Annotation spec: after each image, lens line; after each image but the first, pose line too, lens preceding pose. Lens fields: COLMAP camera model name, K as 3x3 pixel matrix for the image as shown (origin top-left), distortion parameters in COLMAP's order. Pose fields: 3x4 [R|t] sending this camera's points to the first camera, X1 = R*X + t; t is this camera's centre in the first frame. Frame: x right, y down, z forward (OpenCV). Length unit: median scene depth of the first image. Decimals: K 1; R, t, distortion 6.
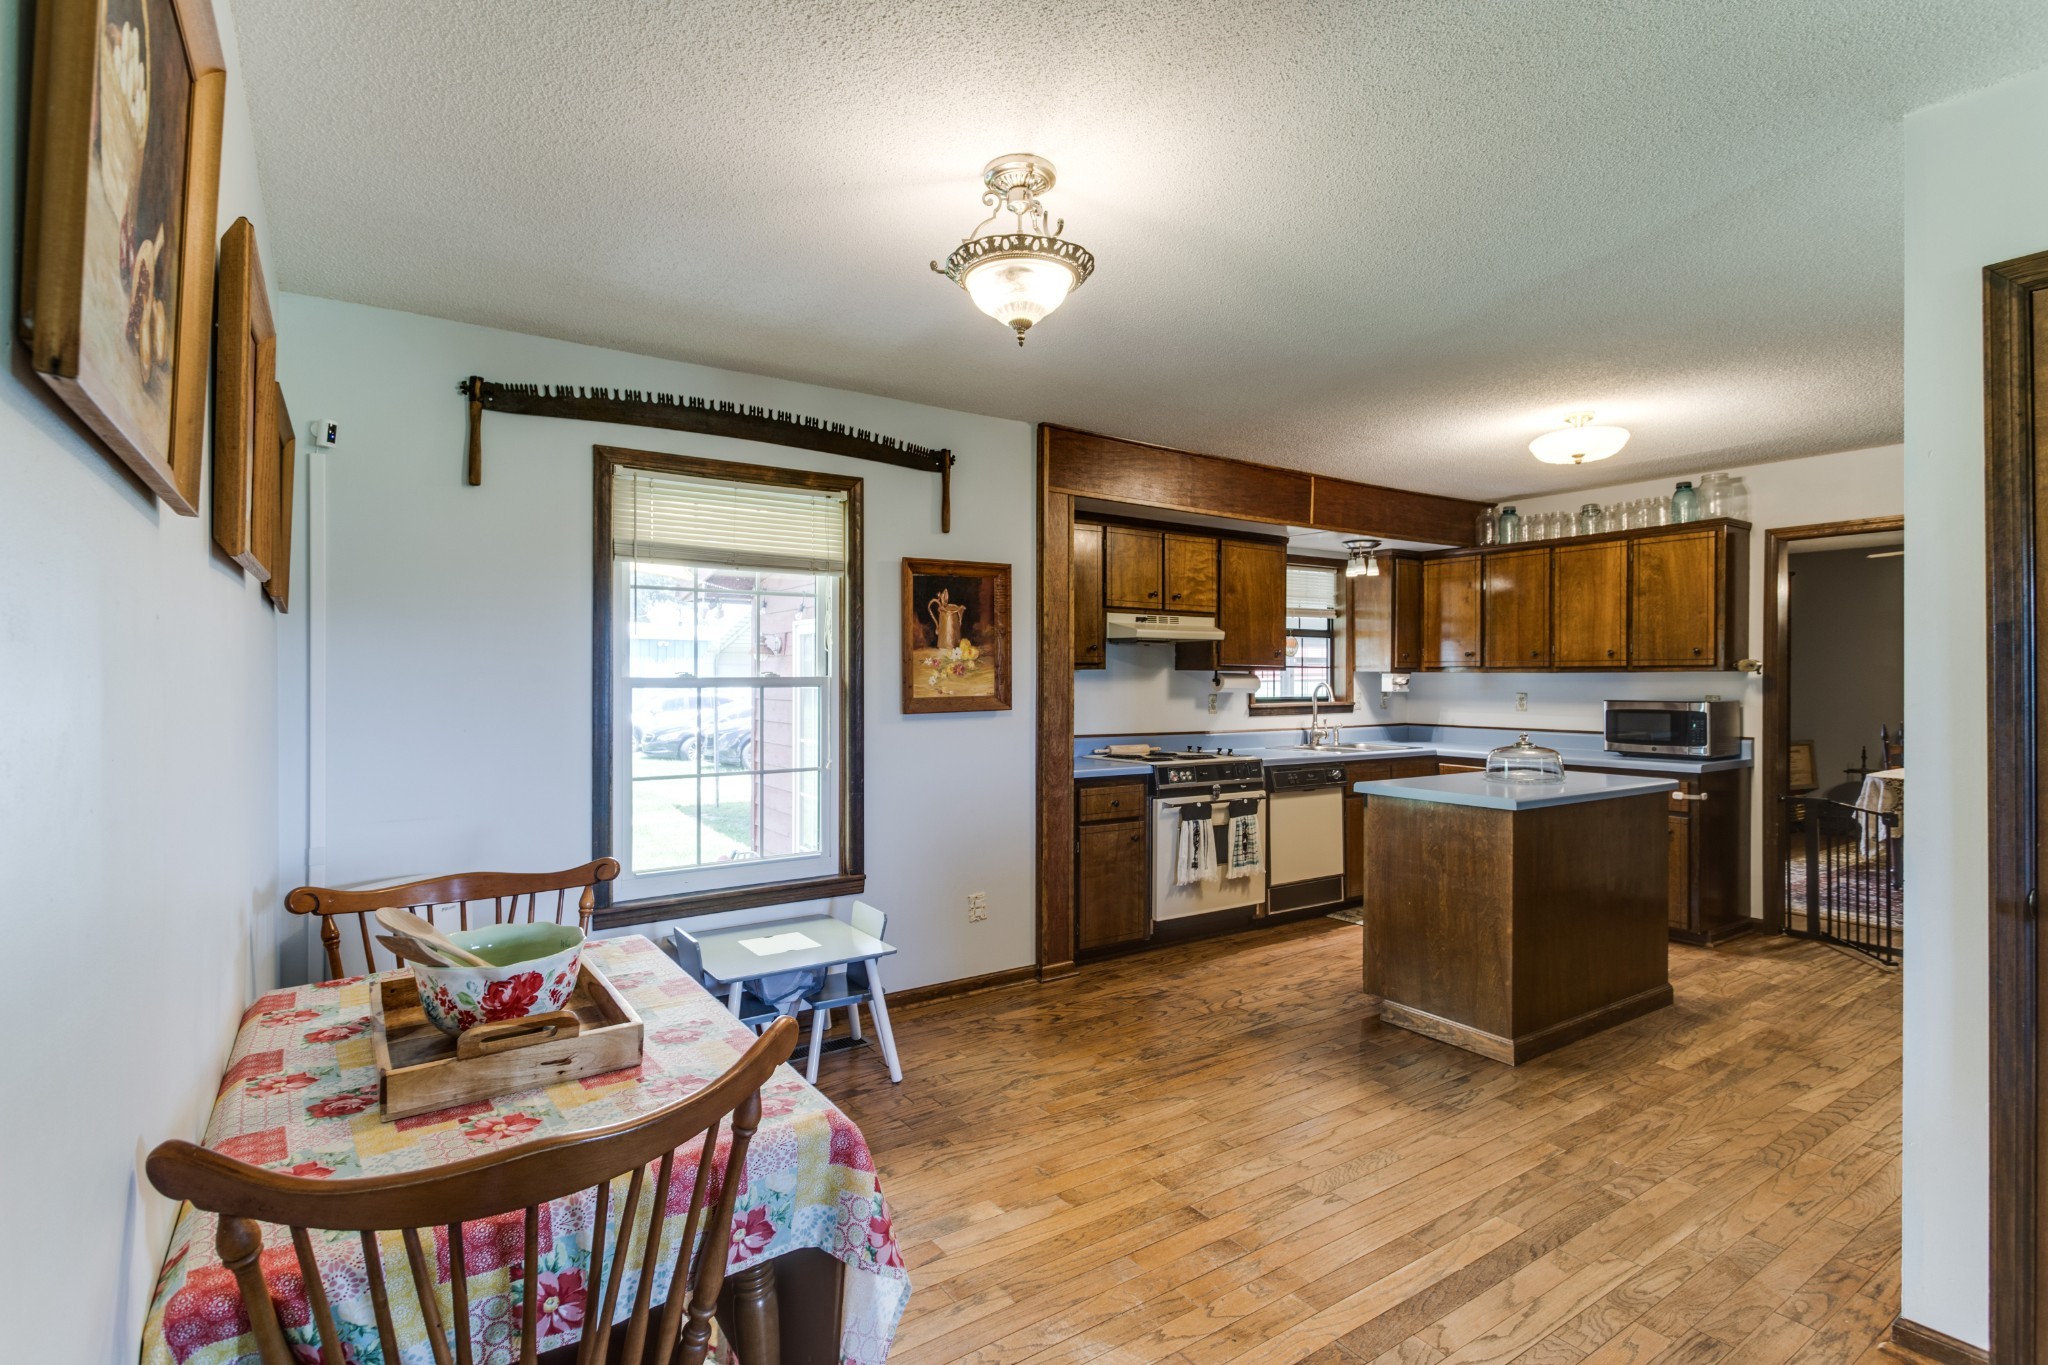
lens RADIAL K [[997.6, 0, 1024.1], [0, 997.6, 659.5], [0, 0, 1]] dist [0.001572, -0.001476]
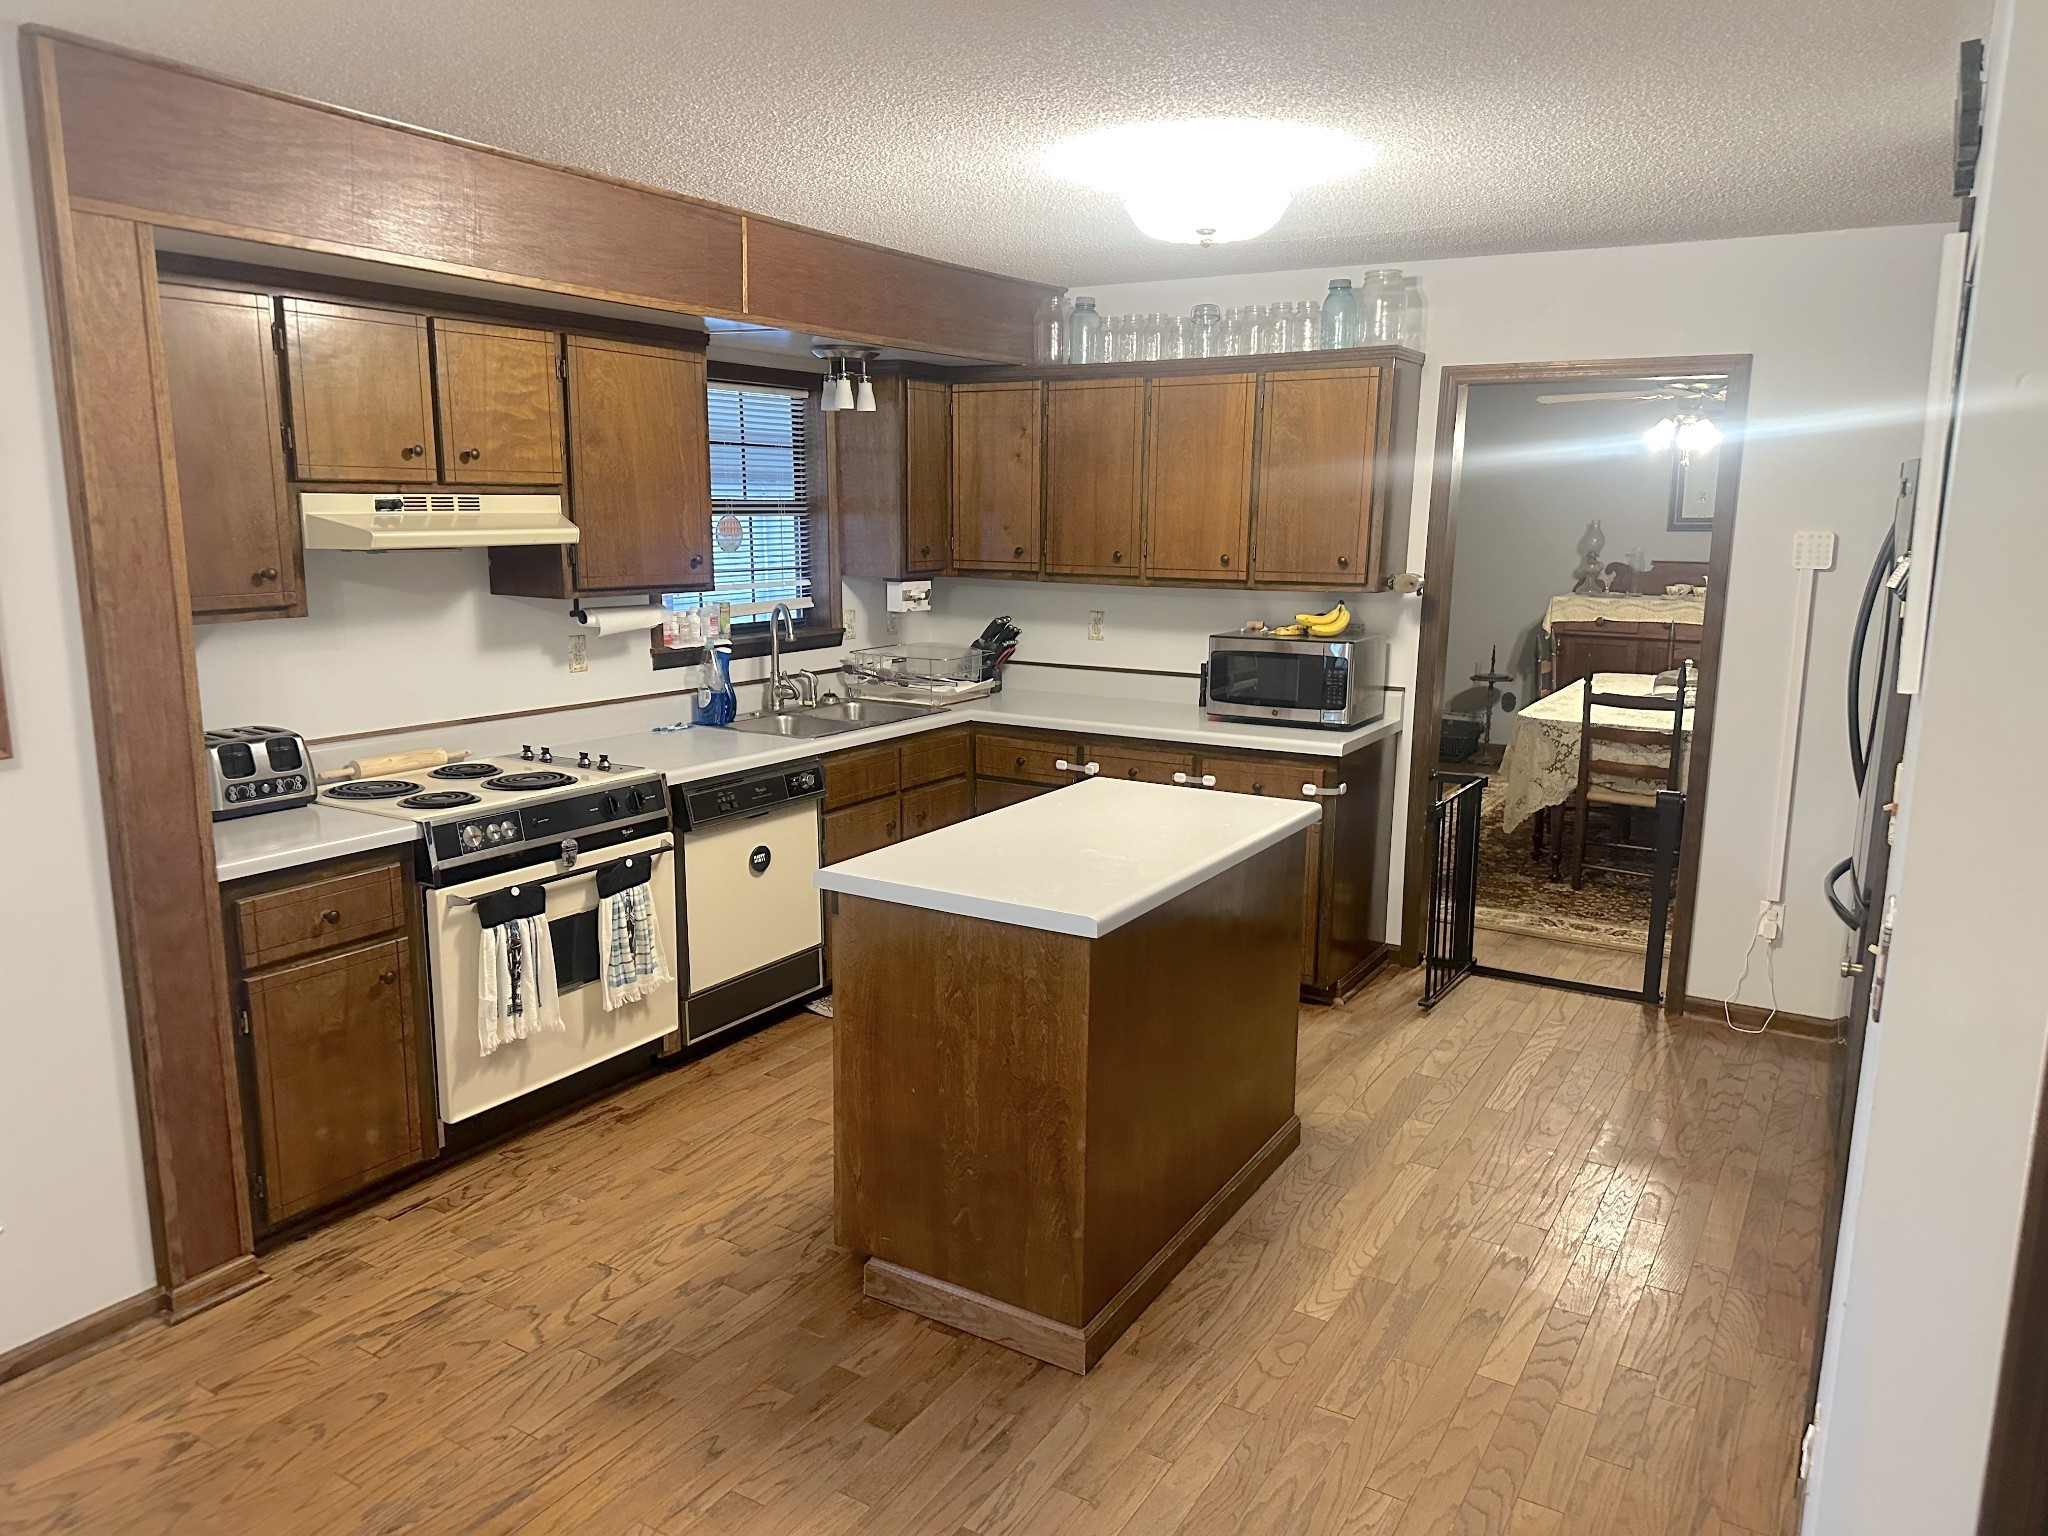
lens RADIAL K [[1443.8, 0, 1054.8], [0, 1443.8, 775.0], [0, 0, 1]] dist [0.060444, -0.059993]
pose [[0.904570, -0.074557, 0.419756, 0.110161], [-0.013946, 0.978888, 0.203923, -0.065032], [-0.426098, -0.190317, 0.884432, 0.242872]]
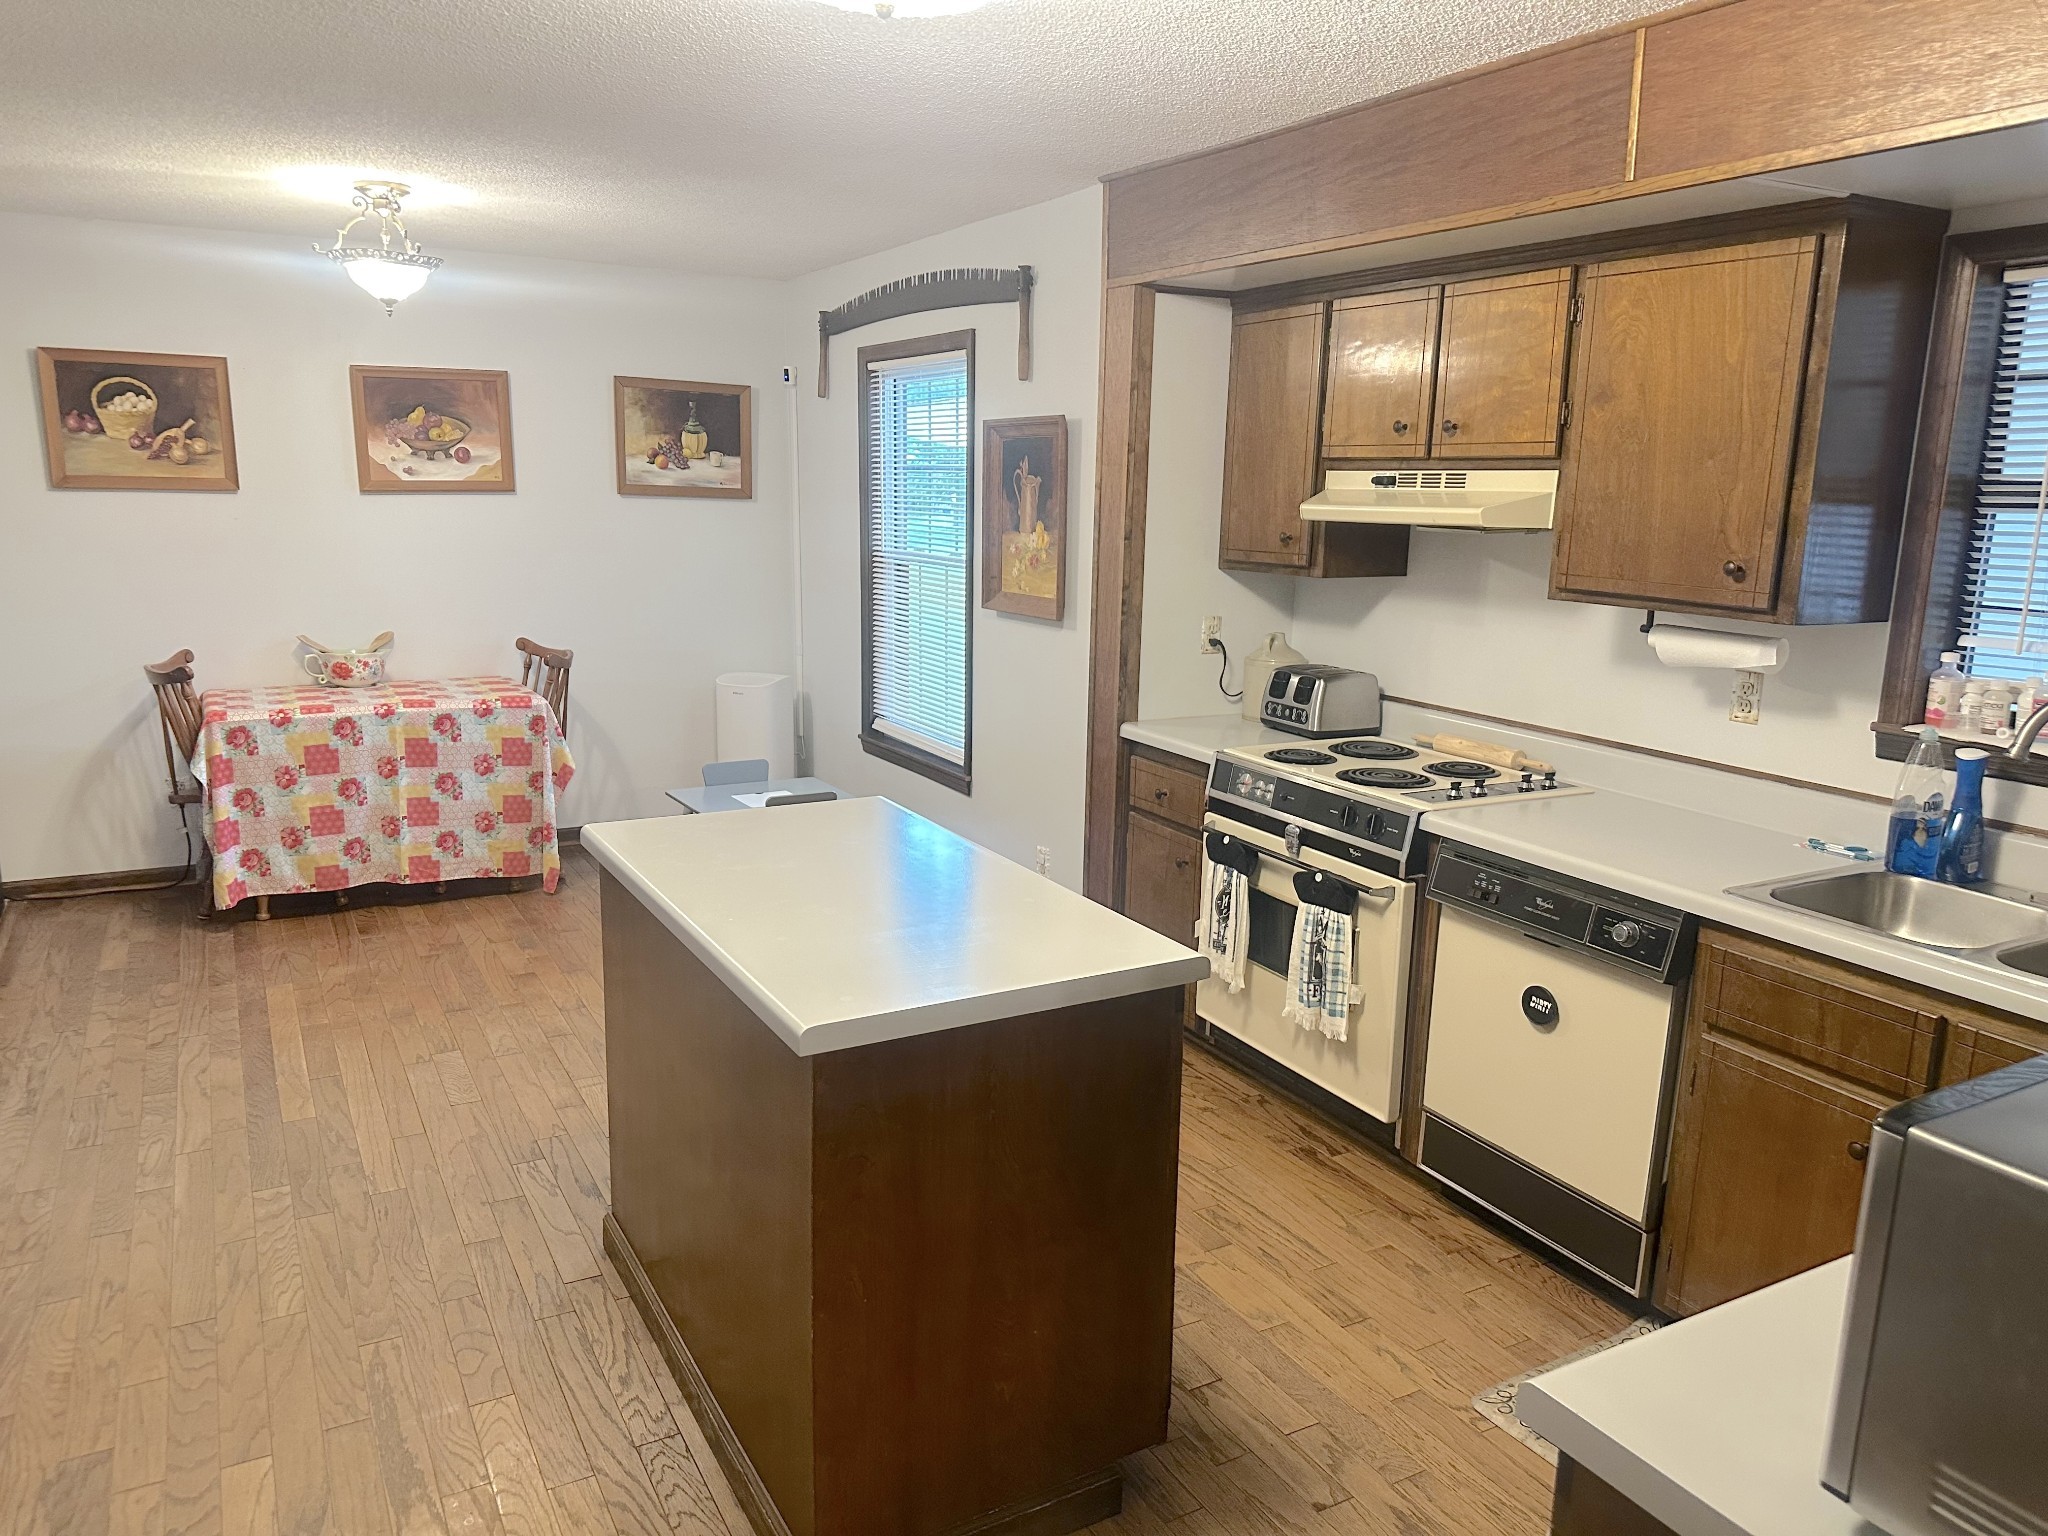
lens RADIAL K [[1443.8, 0, 1001.1], [0, 1443.8, 752.2], [0, 0, 1]] dist [0.060444, -0.059993]
pose [[-0.103662, 0.183302, -0.977576, 0.926506], [0.001564, 0.982900, 0.184135, -0.044116], [0.994611, 0.017559, -0.102176, 0.950652]]
